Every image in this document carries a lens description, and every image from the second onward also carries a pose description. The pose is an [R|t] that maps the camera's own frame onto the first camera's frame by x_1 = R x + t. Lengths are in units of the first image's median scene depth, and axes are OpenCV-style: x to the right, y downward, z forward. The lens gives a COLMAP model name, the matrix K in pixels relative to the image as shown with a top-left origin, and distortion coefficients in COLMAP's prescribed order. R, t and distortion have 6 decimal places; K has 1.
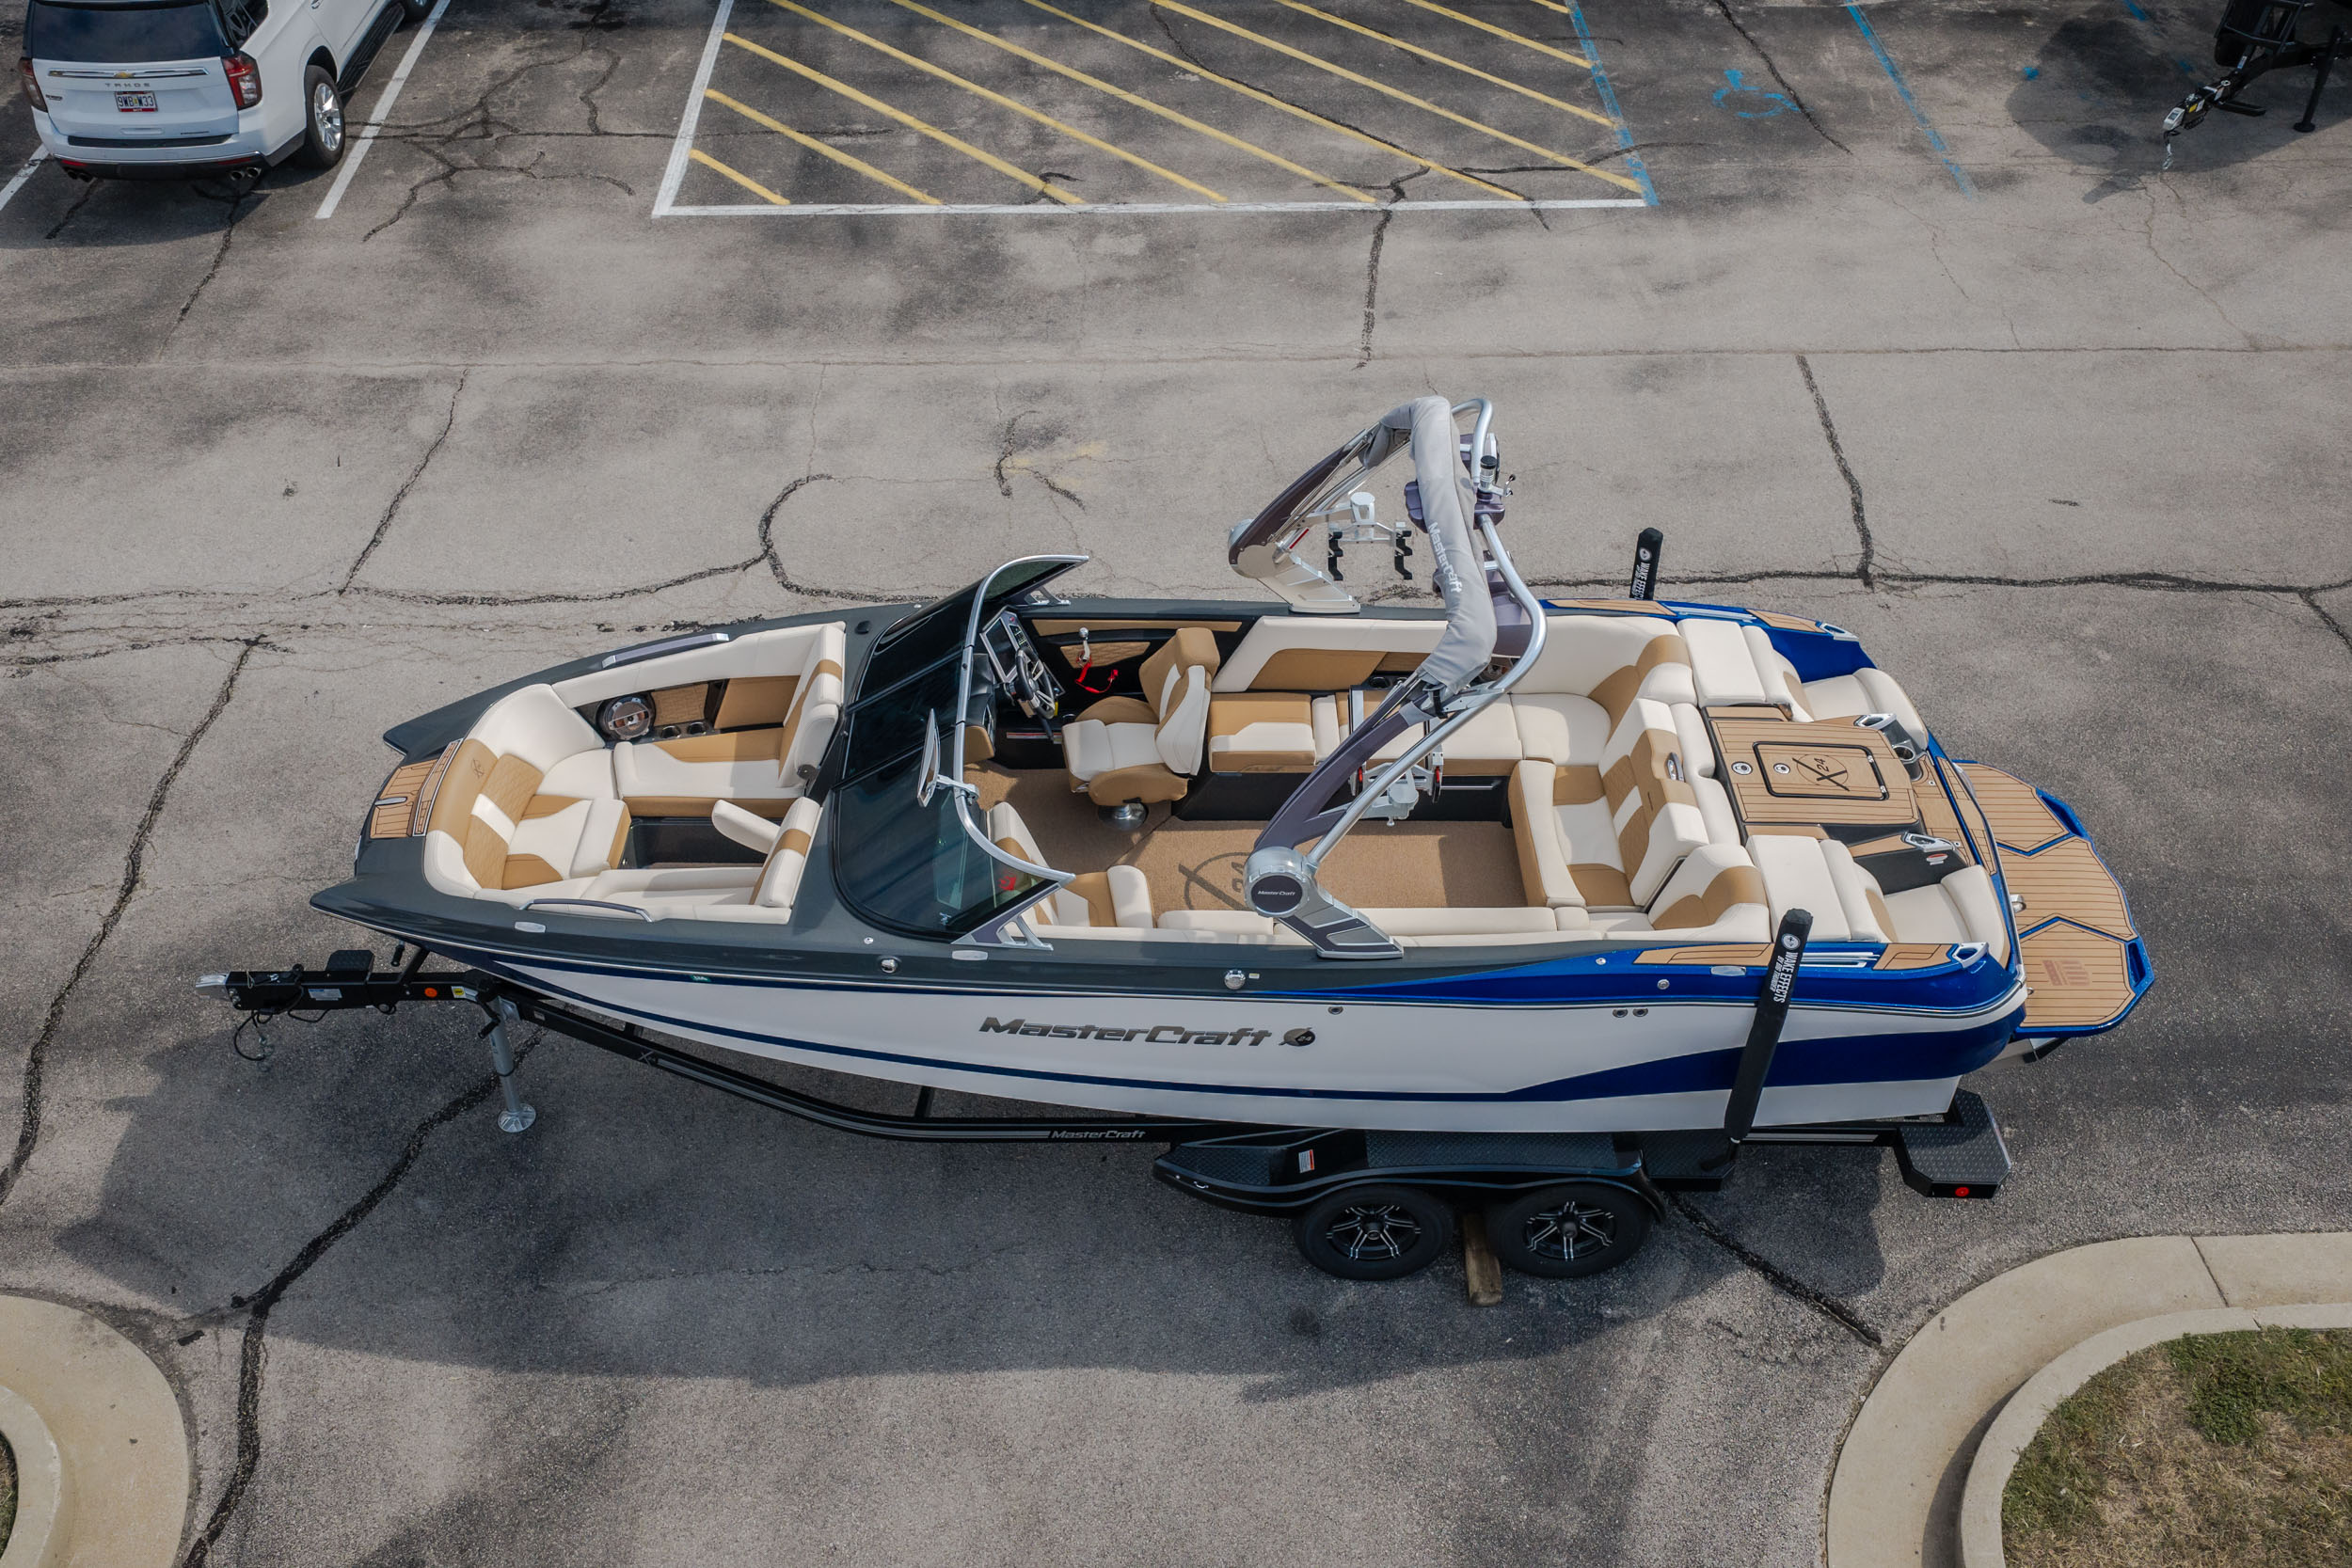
lens RADIAL K [[2084.4, 0, 1163.4], [0, 2084.4, 789.0], [0, 0, 1]] dist [0.014546, -0.028990]
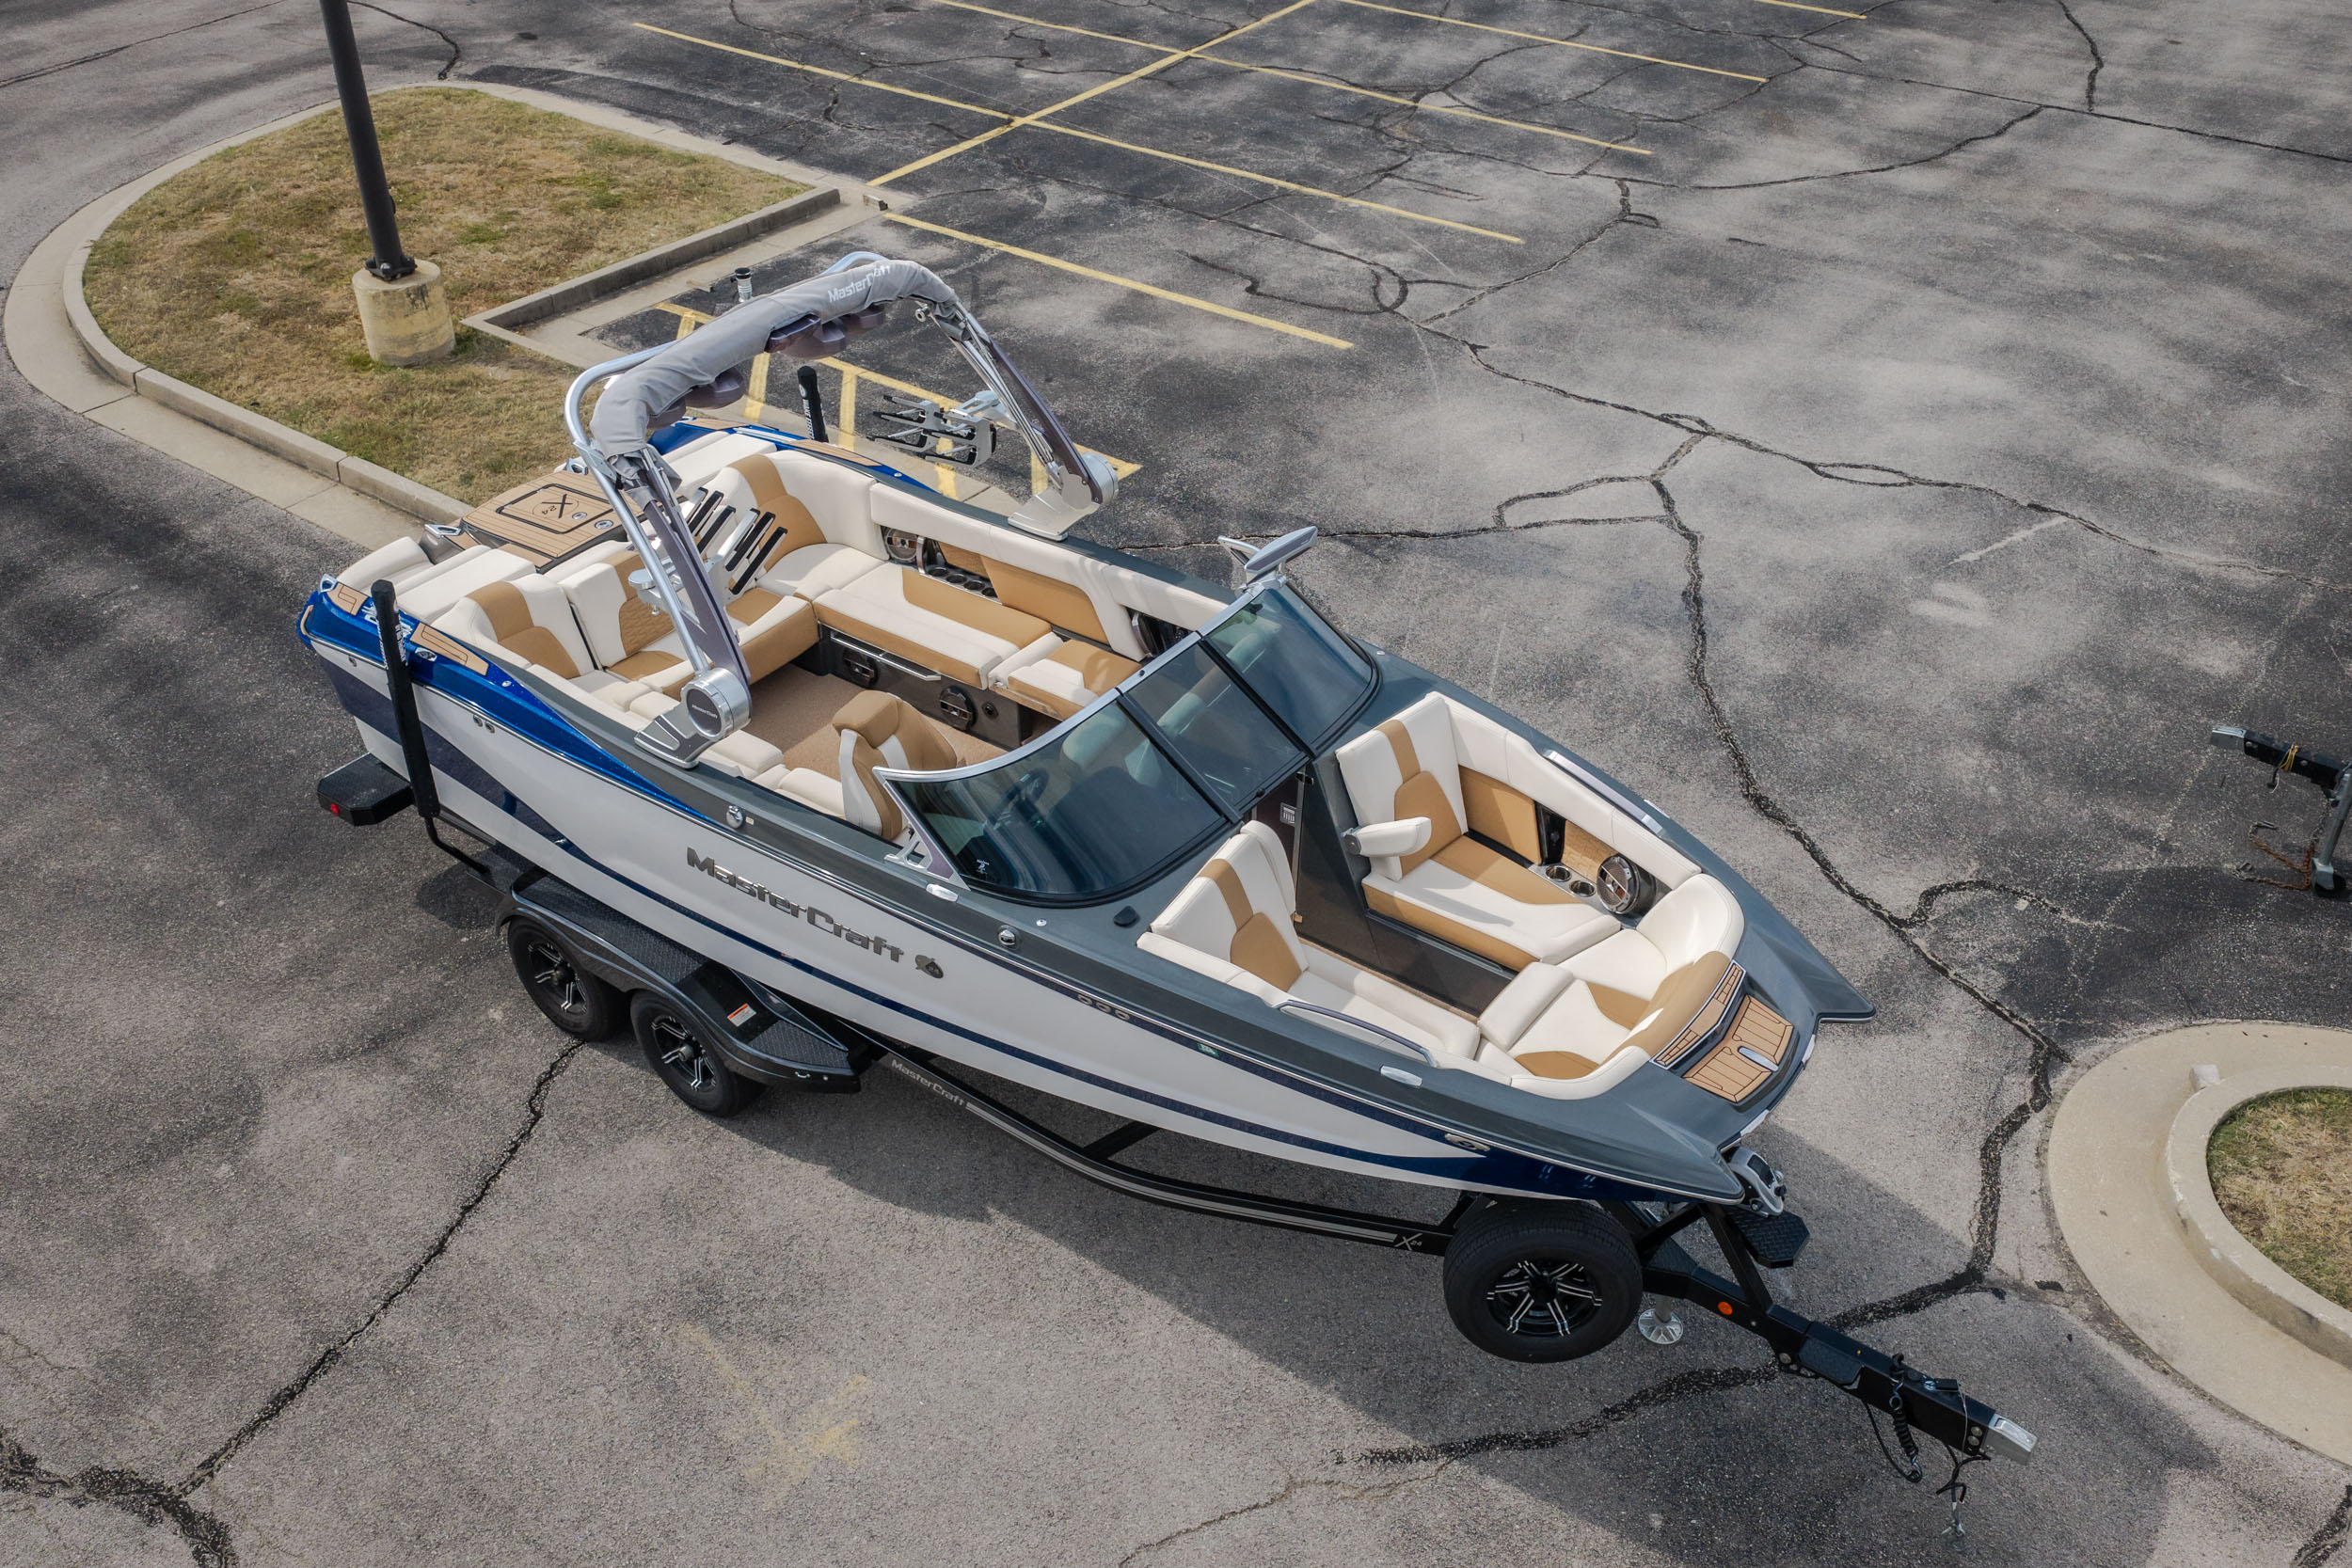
lens RADIAL K [[2084.4, 0, 1163.4], [0, 2084.4, 789.0], [0, 0, 1]] dist [0.014546, -0.028990]
pose [[-0.795198, -0.340090, 0.501995, -0.545595], [0.407013, 0.314278, 0.857654, -0.773572], [-0.449445, 0.886323, -0.111493, 1.088626]]
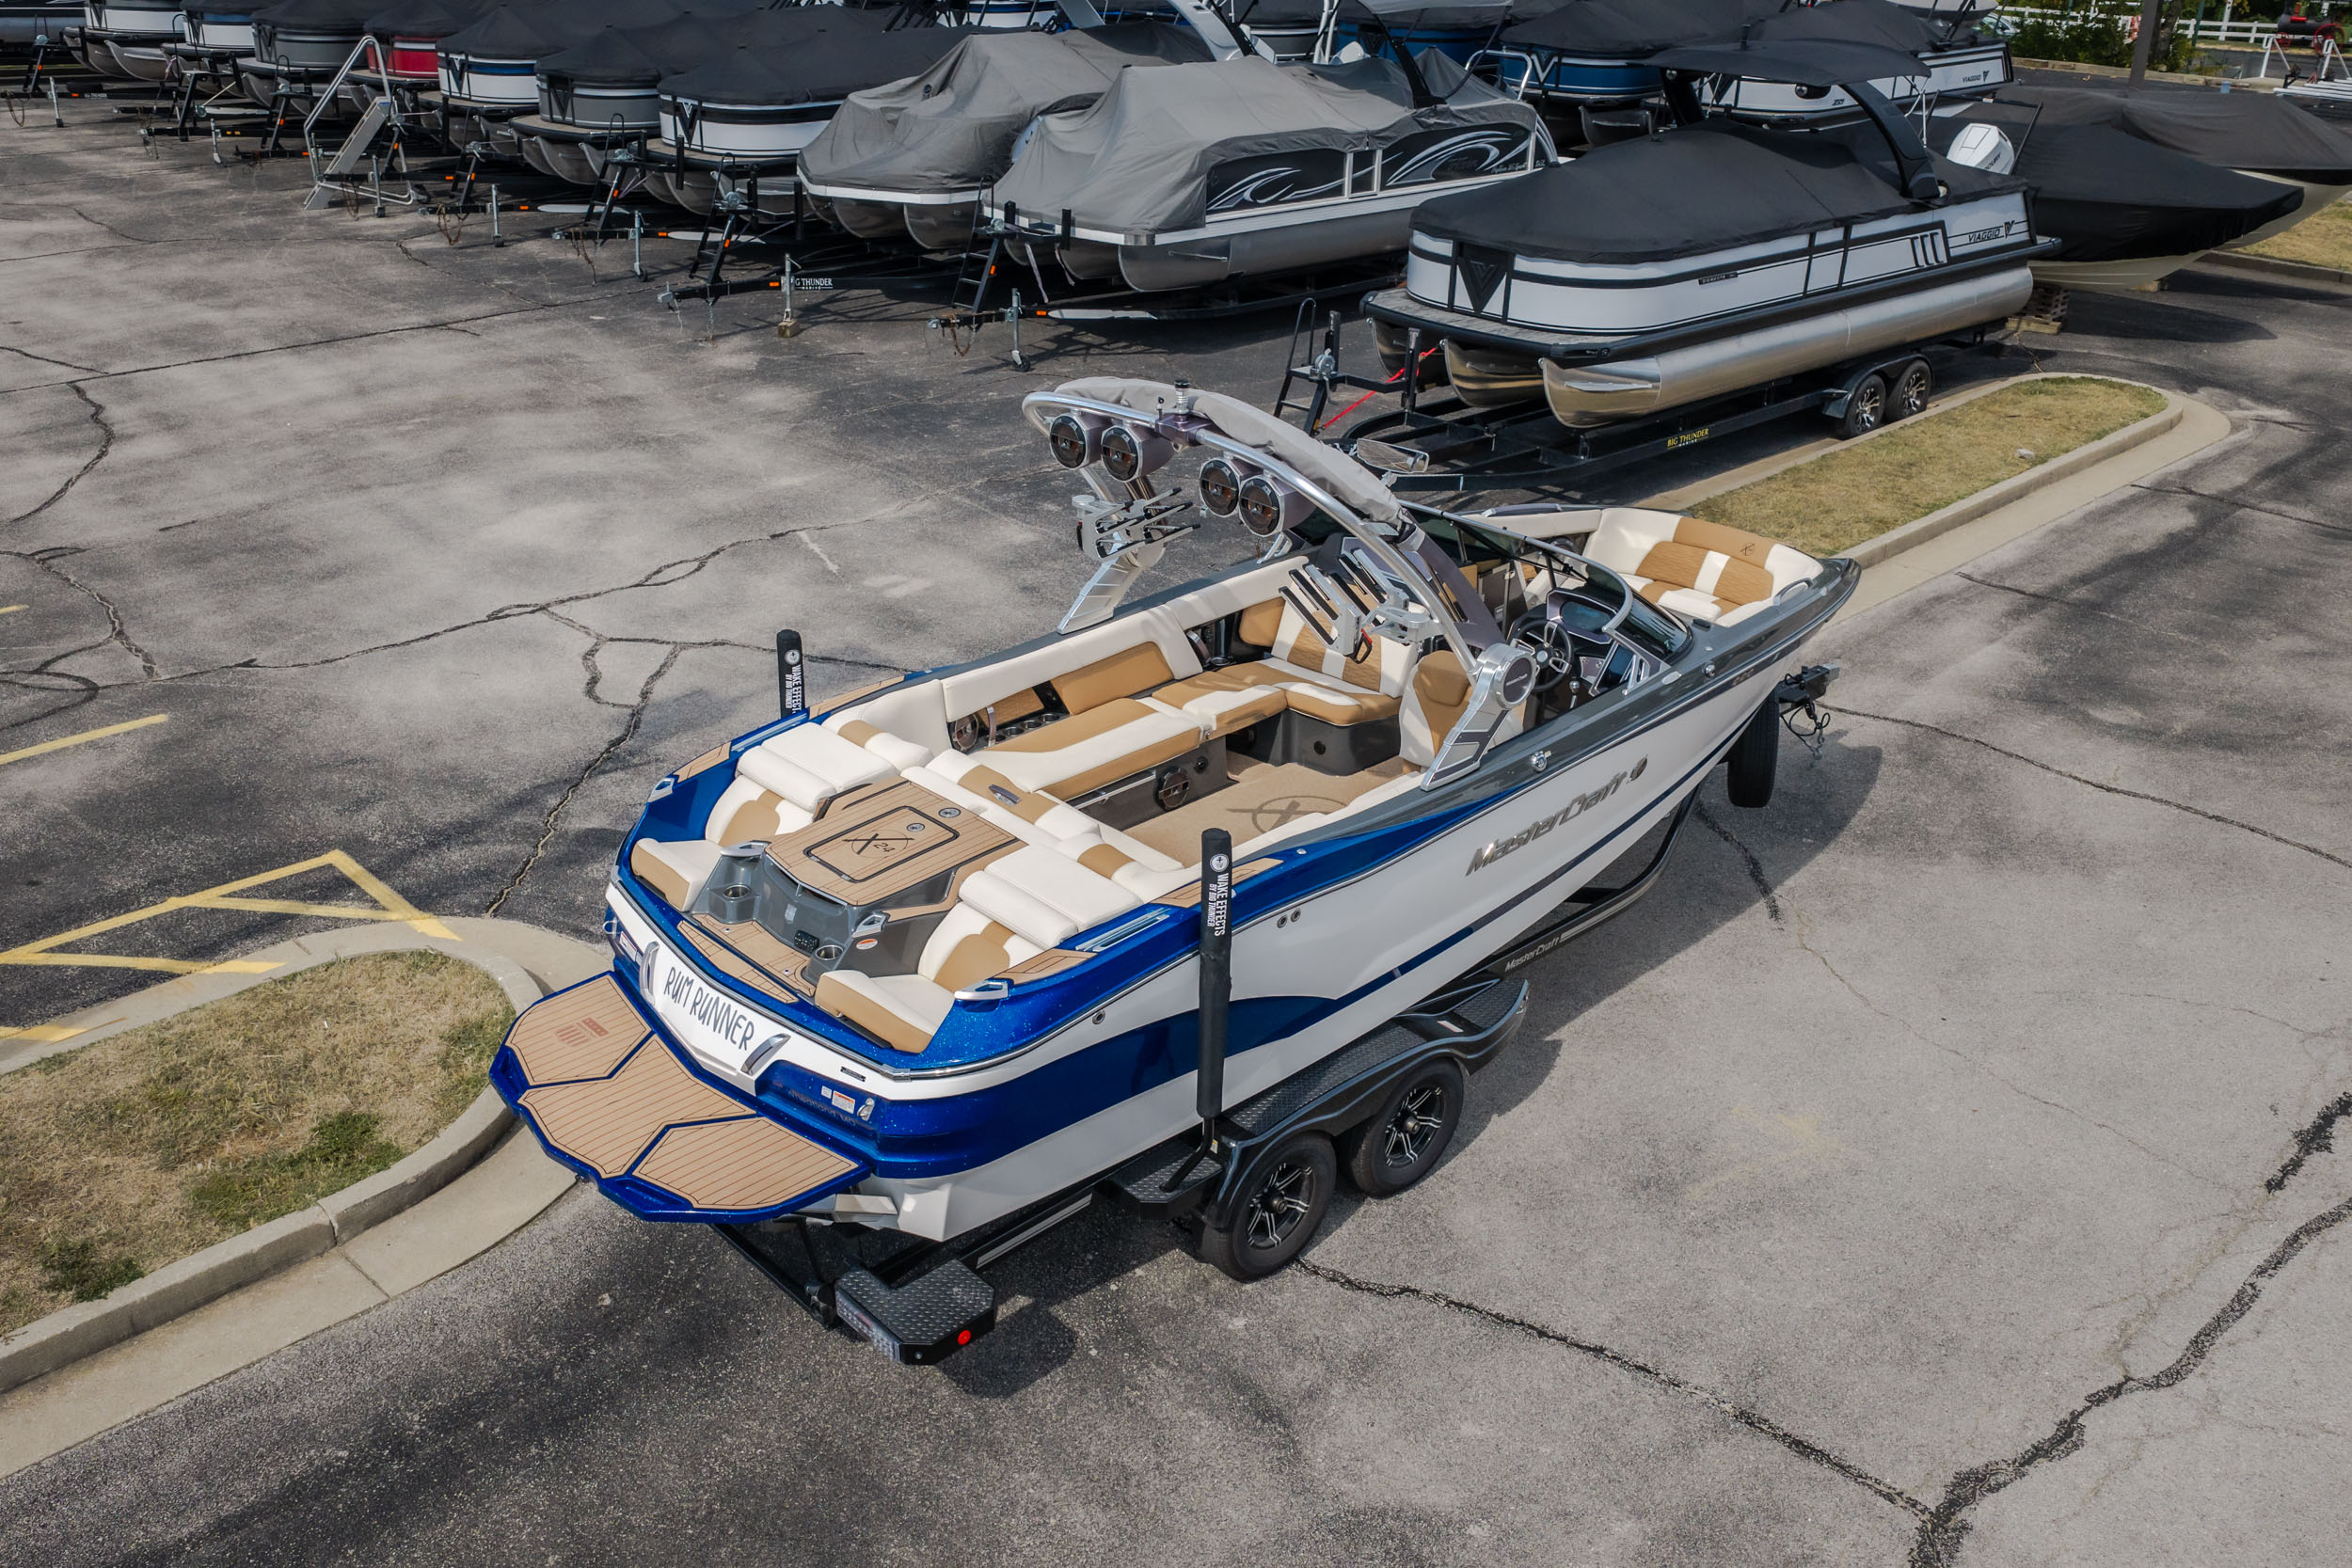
lens RADIAL K [[2084.4, 0, 1163.4], [0, 2084.4, 789.0], [0, 0, 1]] dist [0.014546, -0.028990]
pose [[-0.729156, 0.294447, -0.617765, 0.759726], [-0.455014, 0.465679, 0.759016, -0.745197], [0.511170, 0.834532, -0.205575, 1.202912]]
